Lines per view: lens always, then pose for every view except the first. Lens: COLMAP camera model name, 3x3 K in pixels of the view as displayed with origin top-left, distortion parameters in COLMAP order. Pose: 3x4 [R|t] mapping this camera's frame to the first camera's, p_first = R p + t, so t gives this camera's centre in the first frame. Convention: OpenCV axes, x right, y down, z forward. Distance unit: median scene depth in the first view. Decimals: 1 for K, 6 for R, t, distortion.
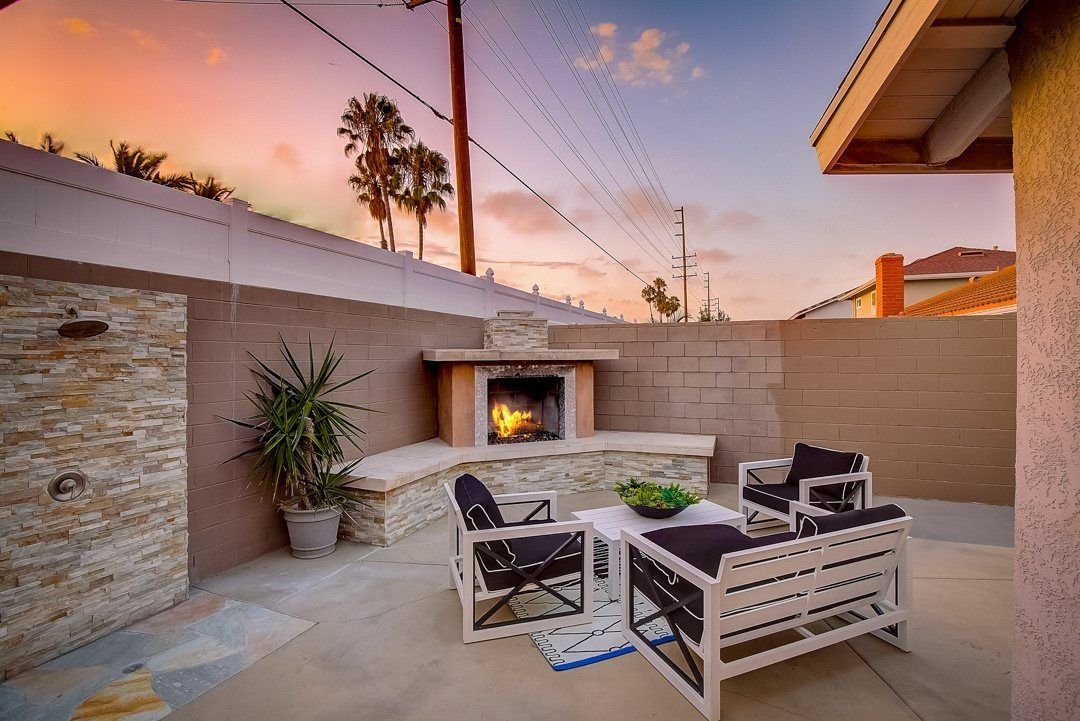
lens RADIAL K [[496.4, 0, 537.6], [0, 496.4, 357.4], [0, 0, 1]] dist [-0.021723, 0.000048]
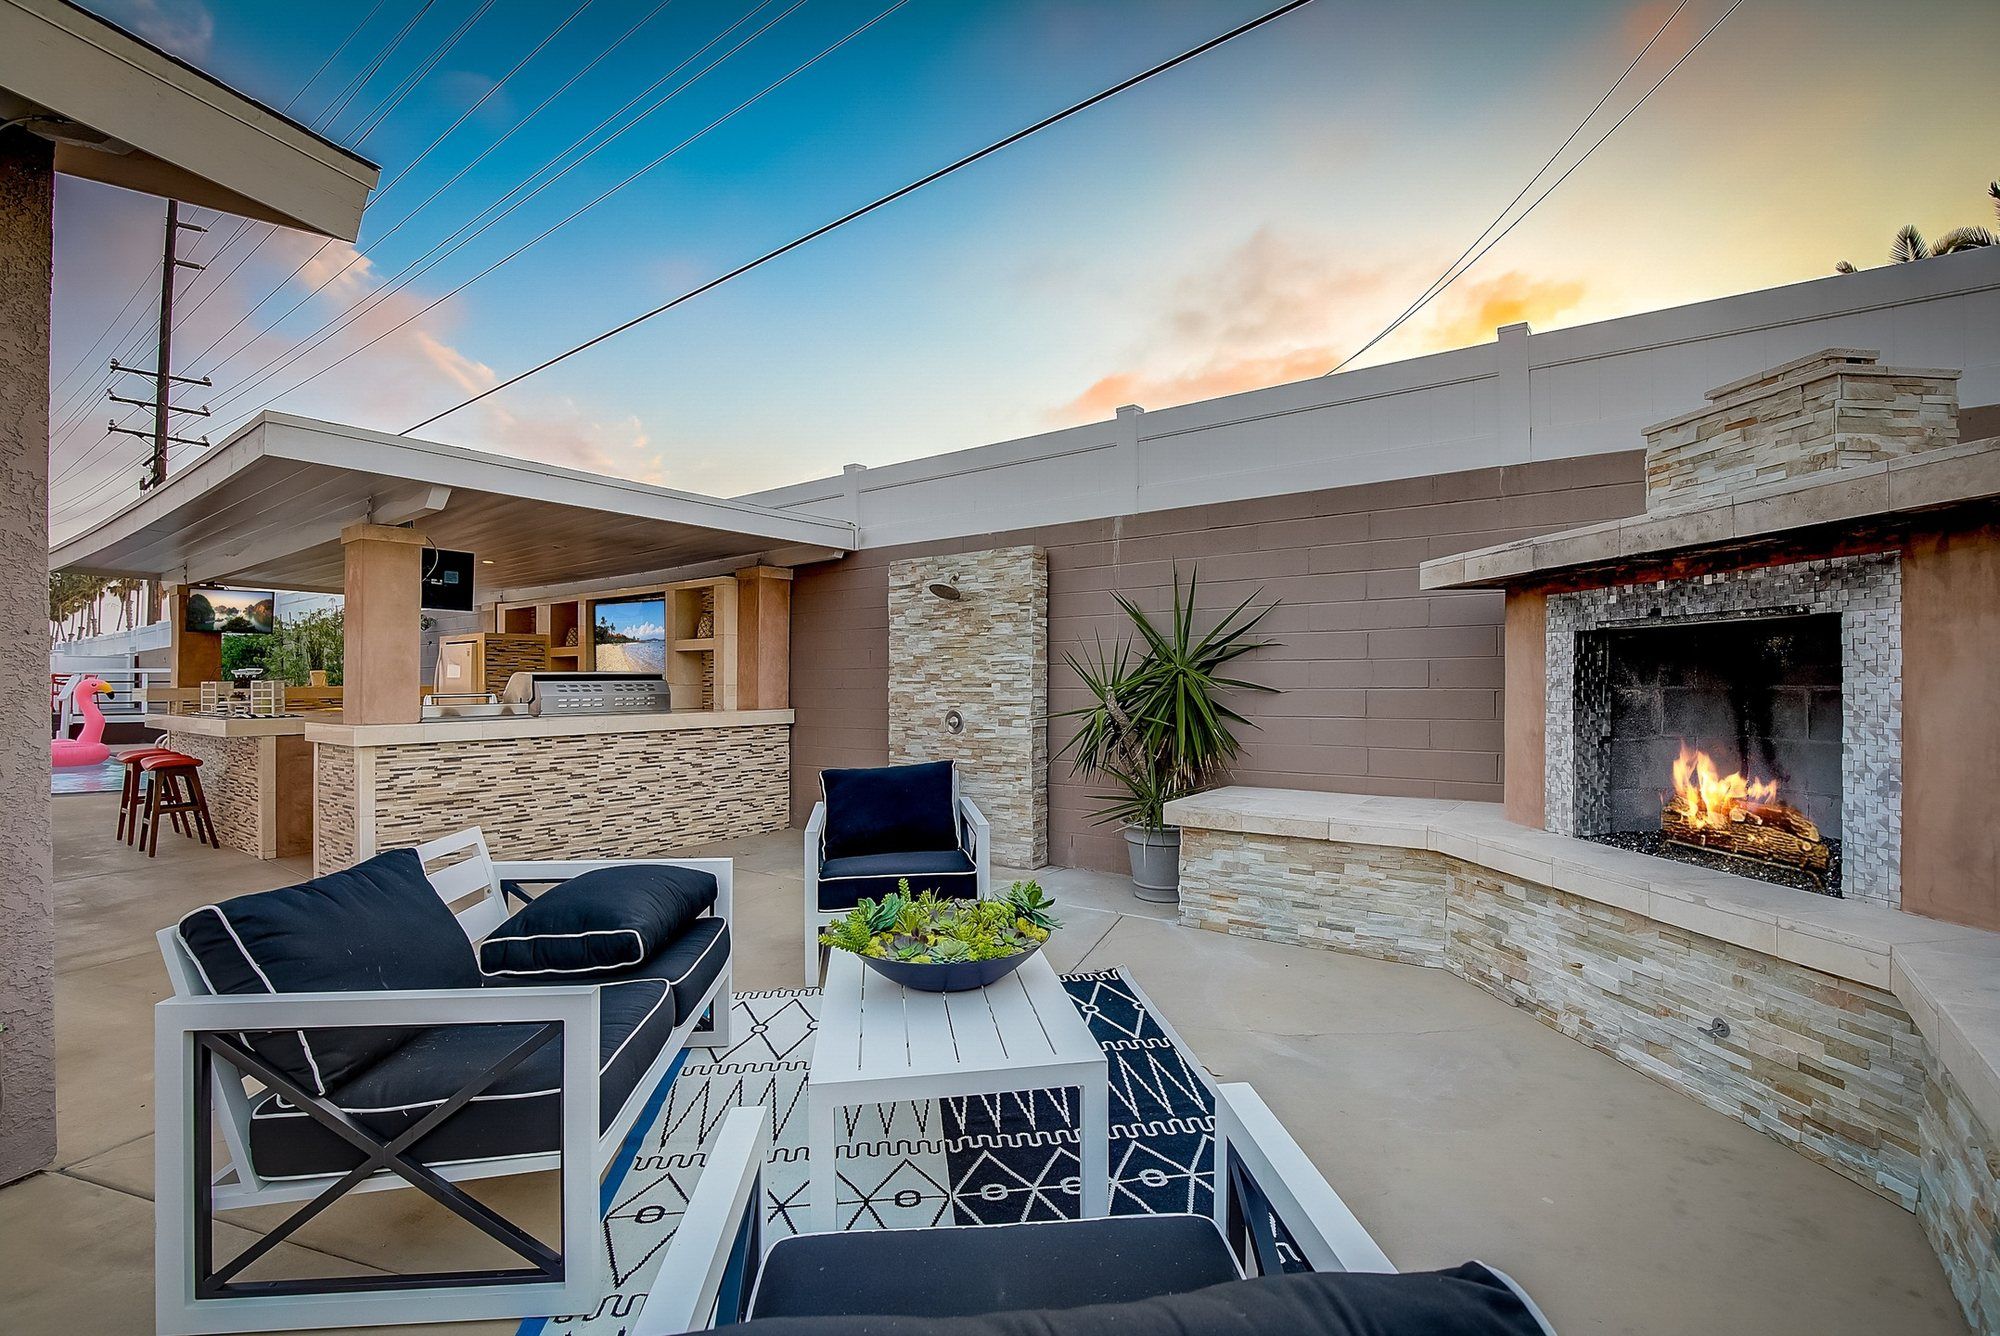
lens RADIAL K [[919.2, 0, 994.8], [0, 919.2, 673.0], [0, 0, 1]] dist [-0.021723, 0.000048]
pose [[-0.262981, 0.002842, -0.964797, 0.595120], [0.009550, 0.999954, 0.000343, 0.069012], [0.964754, -0.009123, -0.262996, 0.827069]]
